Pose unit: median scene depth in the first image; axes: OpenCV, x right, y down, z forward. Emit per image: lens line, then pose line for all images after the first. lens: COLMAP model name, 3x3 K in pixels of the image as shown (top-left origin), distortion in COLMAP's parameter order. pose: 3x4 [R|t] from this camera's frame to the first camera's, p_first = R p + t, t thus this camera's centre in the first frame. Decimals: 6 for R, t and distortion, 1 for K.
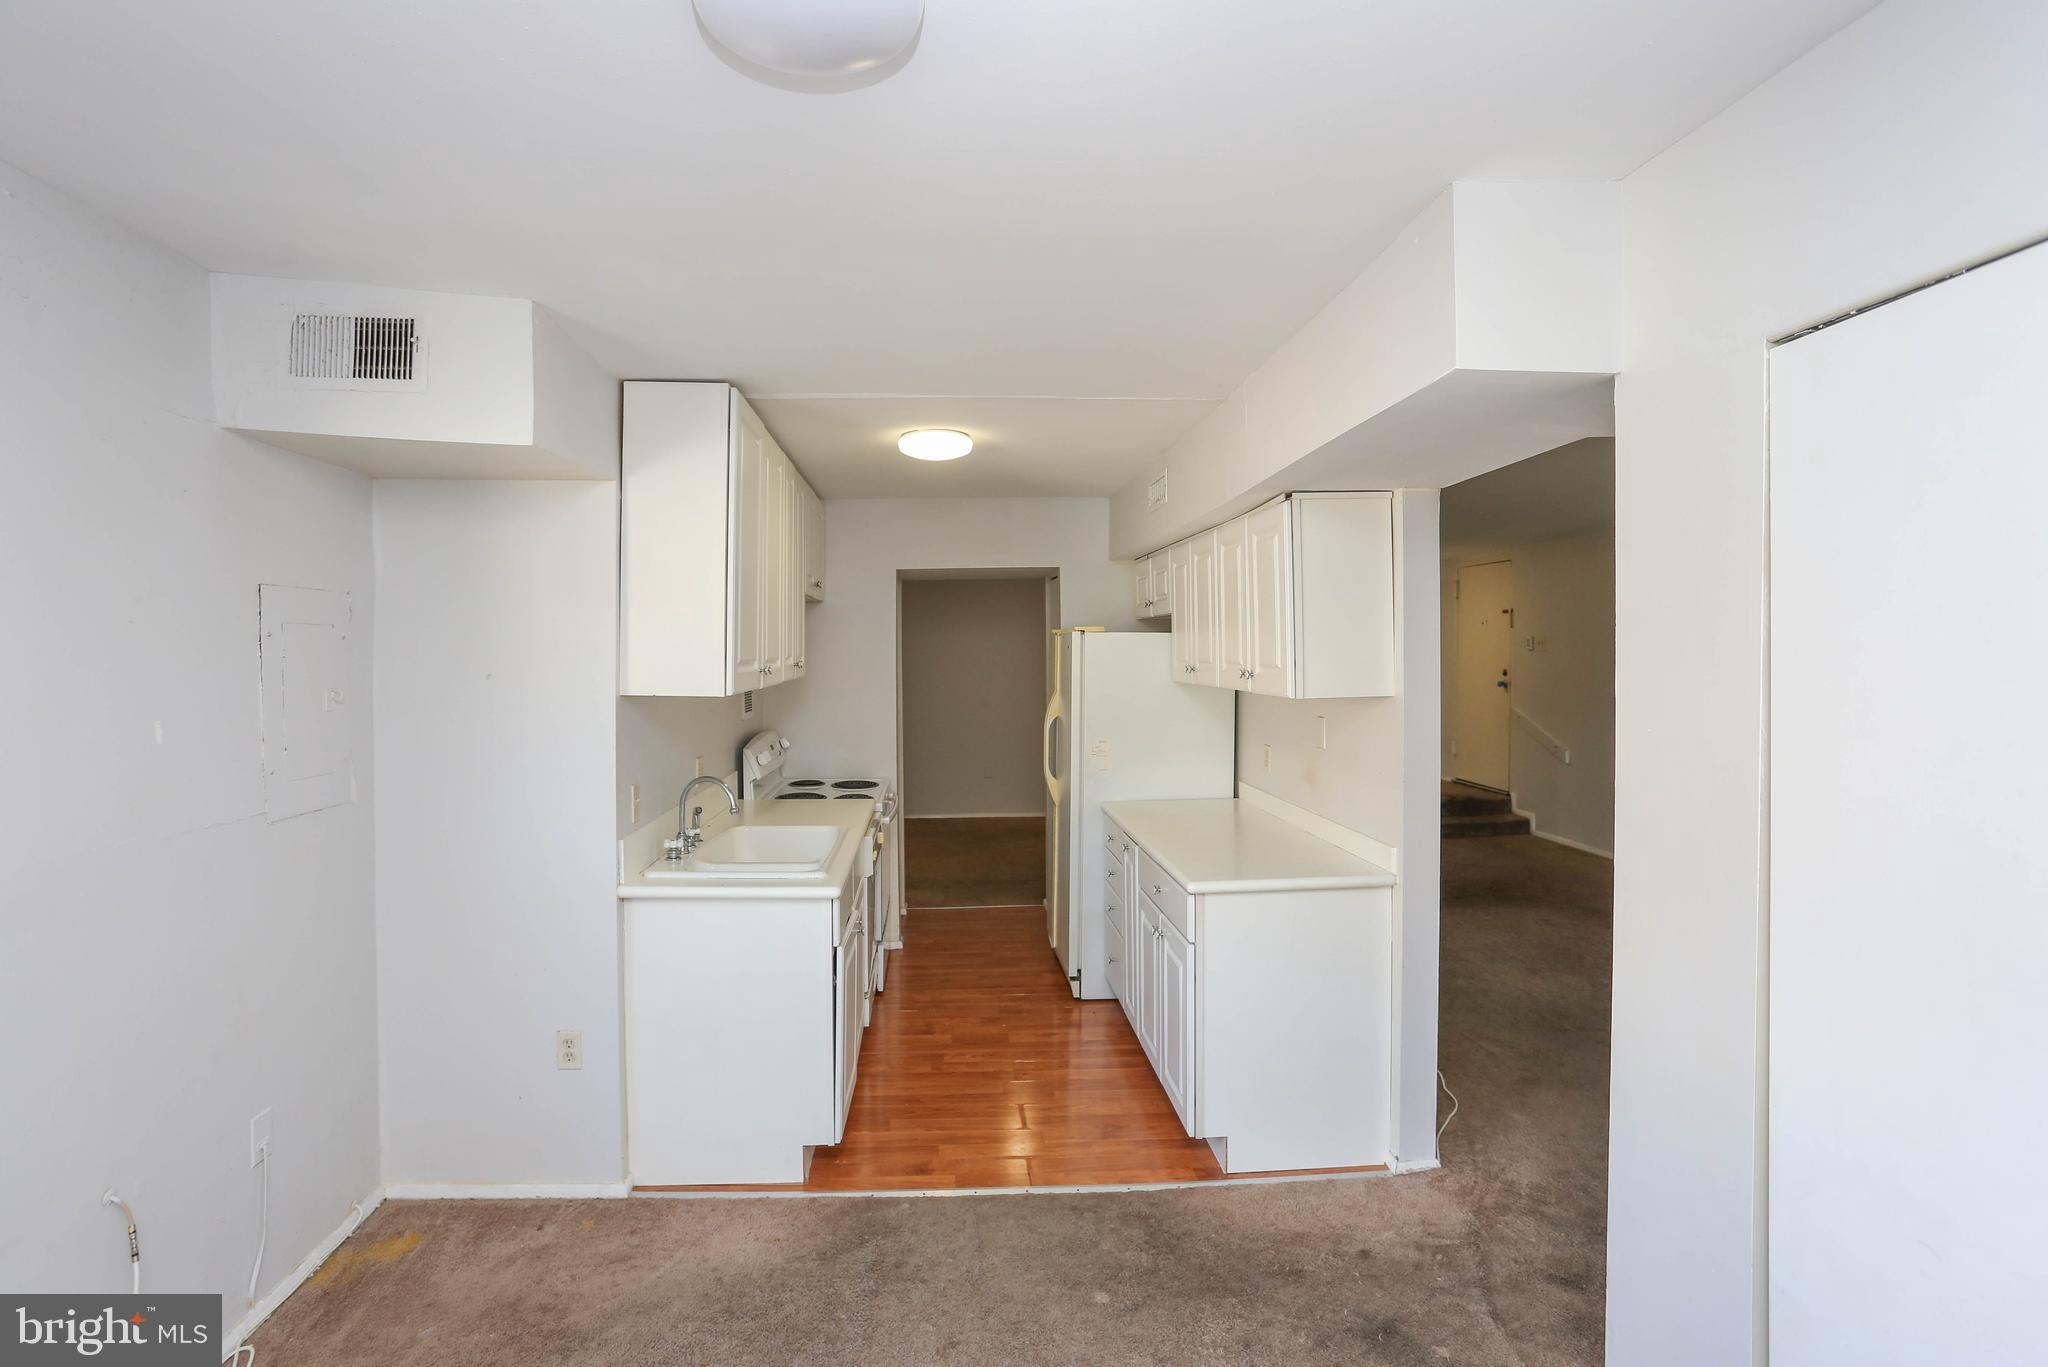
lens RADIAL K [[994.4, 0, 989.3], [0, 994.4, 661.1], [0, 0, 1]] dist [-0.065722, 0.030347]
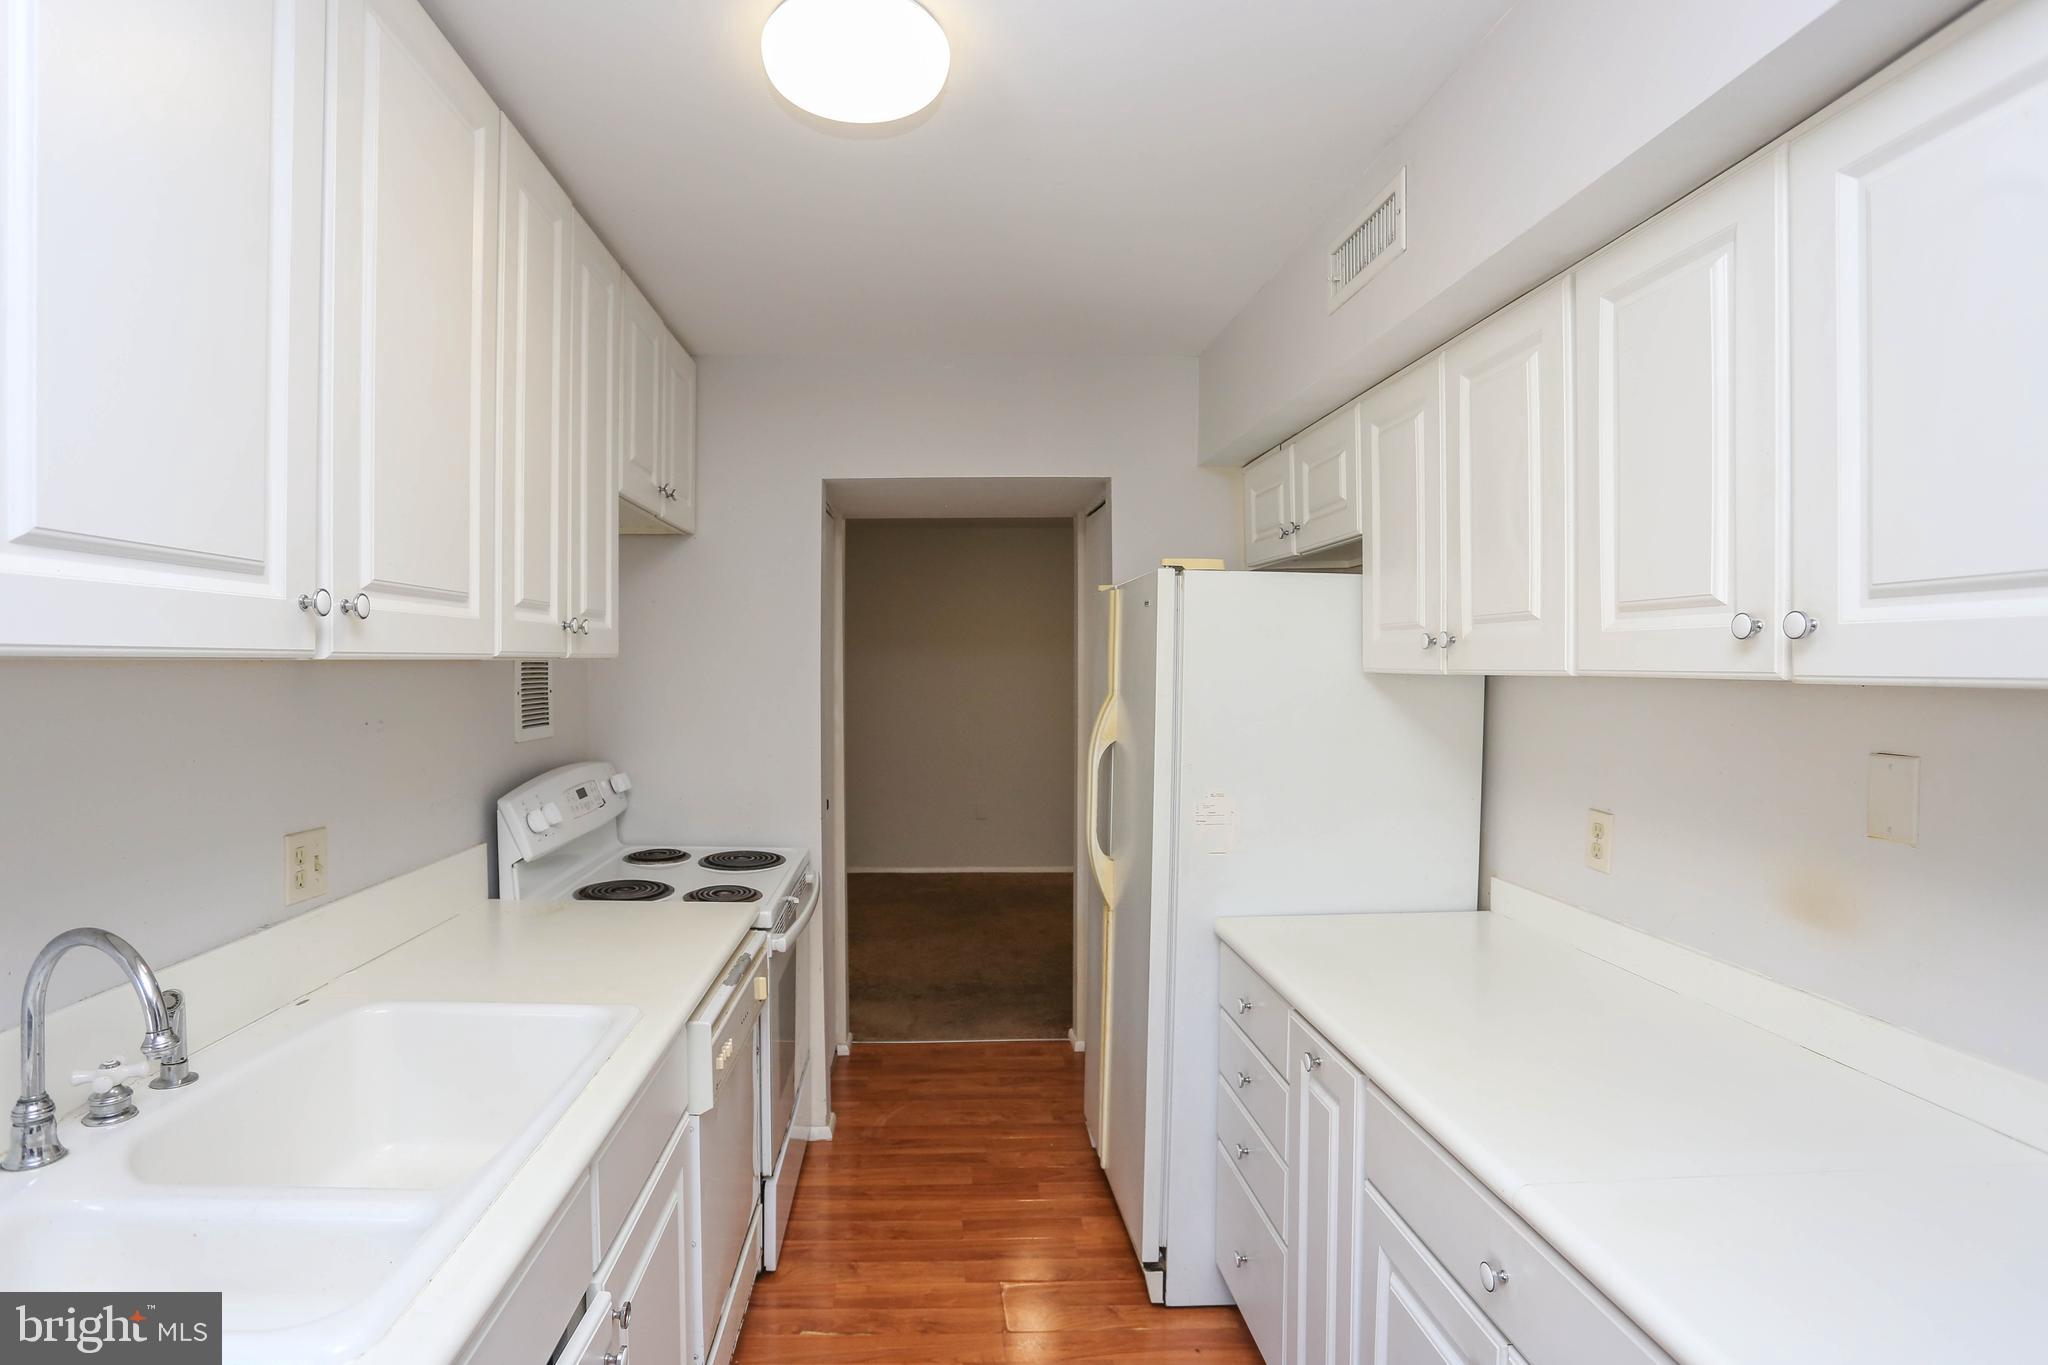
lens RADIAL K [[1030.8, 0, 947.3], [0, 1030.8, 691.2], [0, 0, 1]] dist [-0.071437, 0.035152]
pose [[0.999394, 0.007848, -0.033918, -0.003455], [-0.007346, 0.999862, 0.014891, 0.028978], [0.034030, -0.014633, 0.999314, 0.599485]]
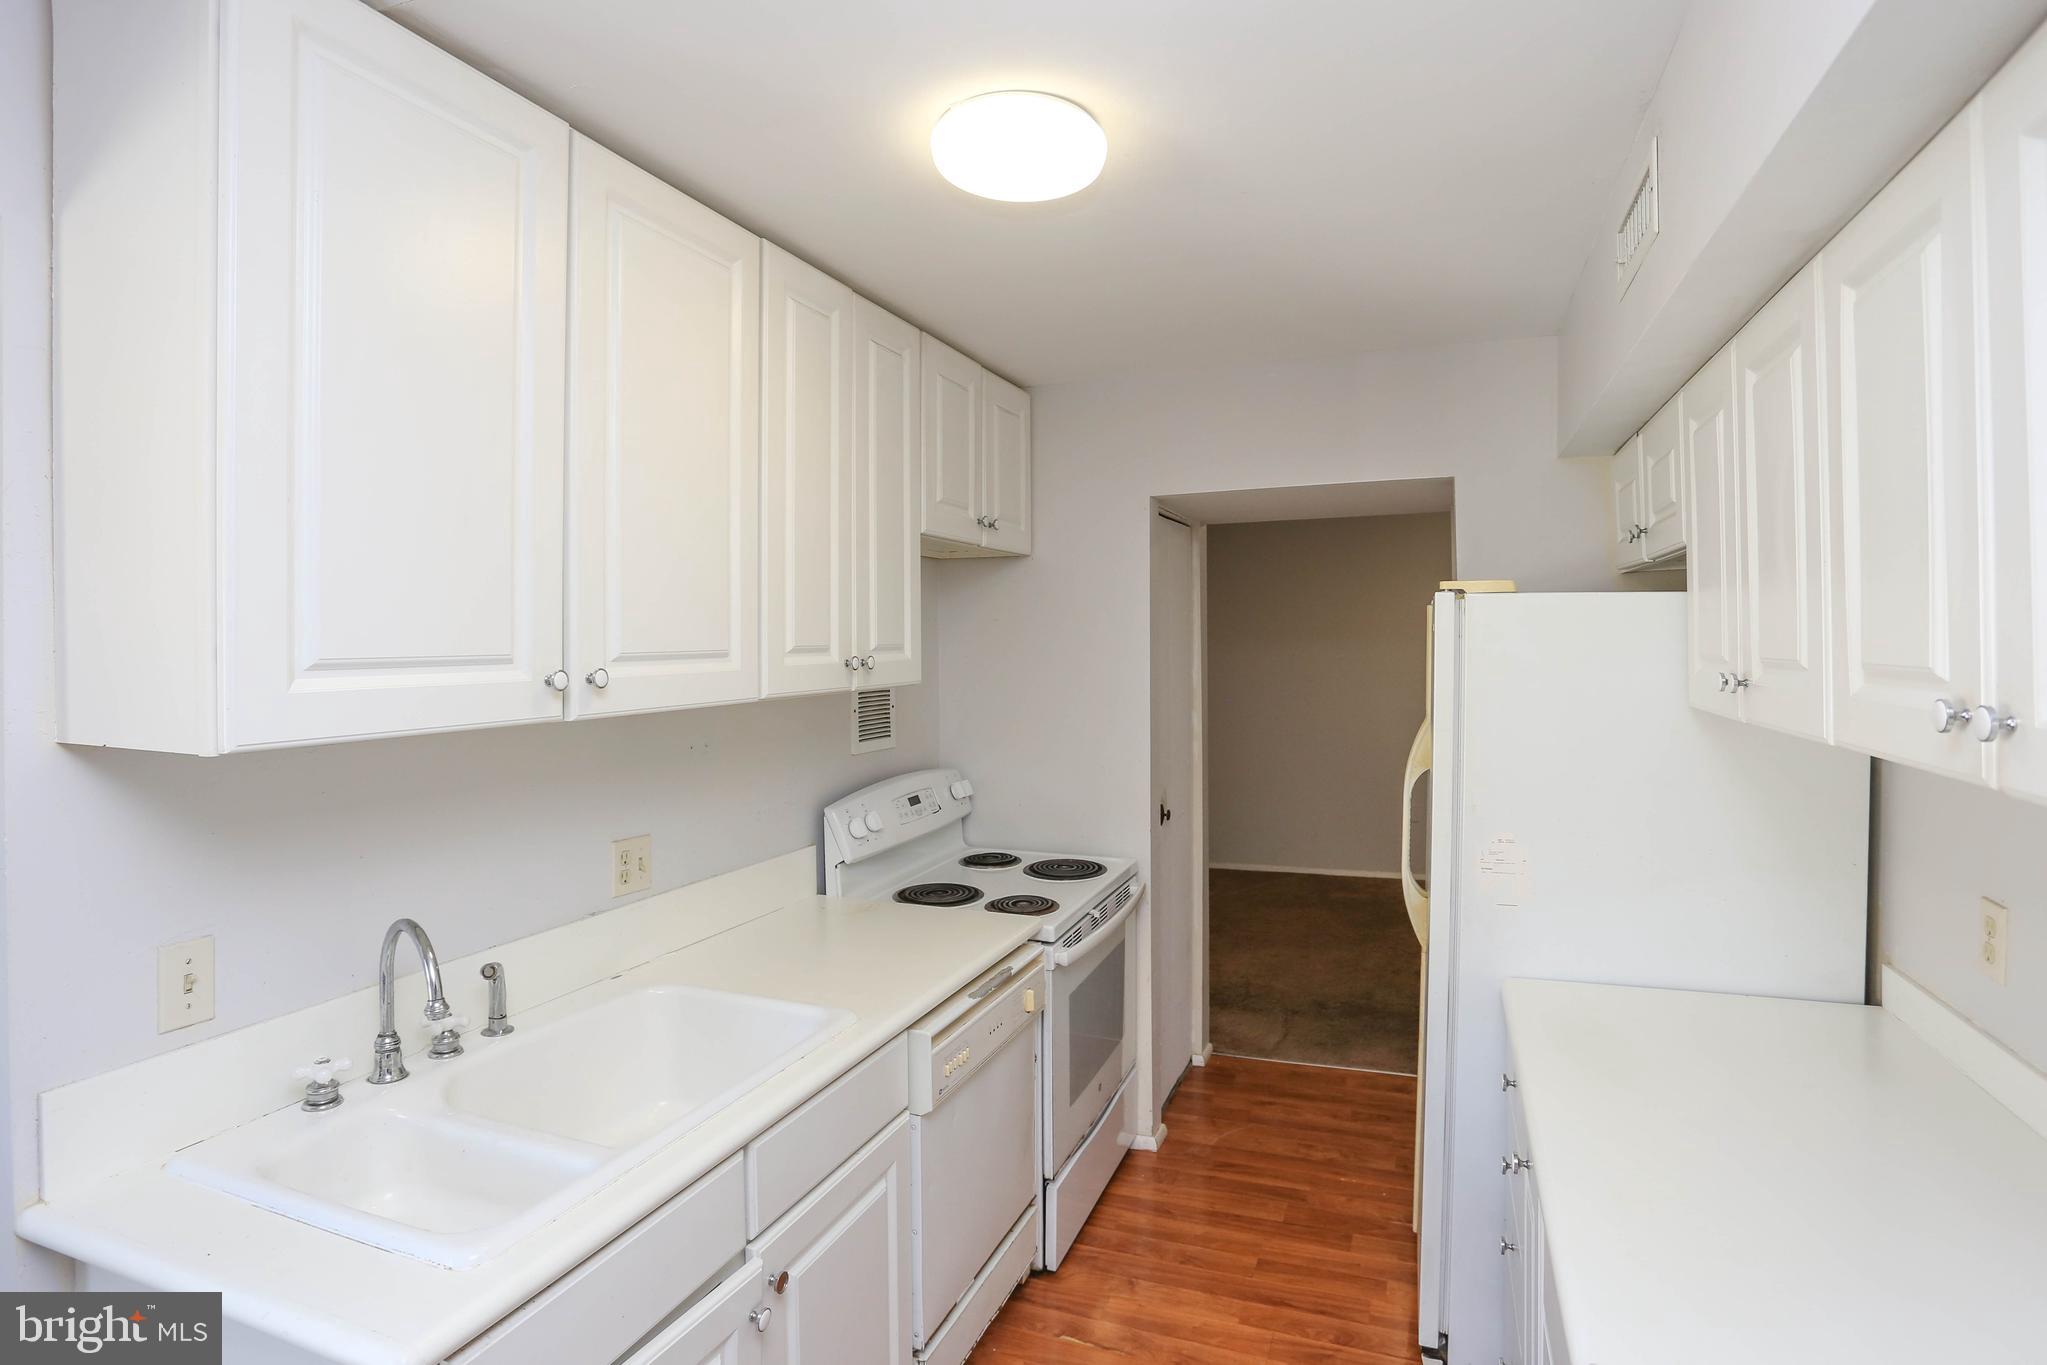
lens RADIAL K [[1051.0, 0, 1026.3], [0, 1051.0, 645.7], [0, 0, 1]] dist [-0.074553, 0.038609]
pose [[0.912625, -0.000063, -0.408798, 0.129965], [-0.001716, 0.999991, -0.003984, -0.004165], [0.408794, 0.004338, 0.912616, 0.600833]]
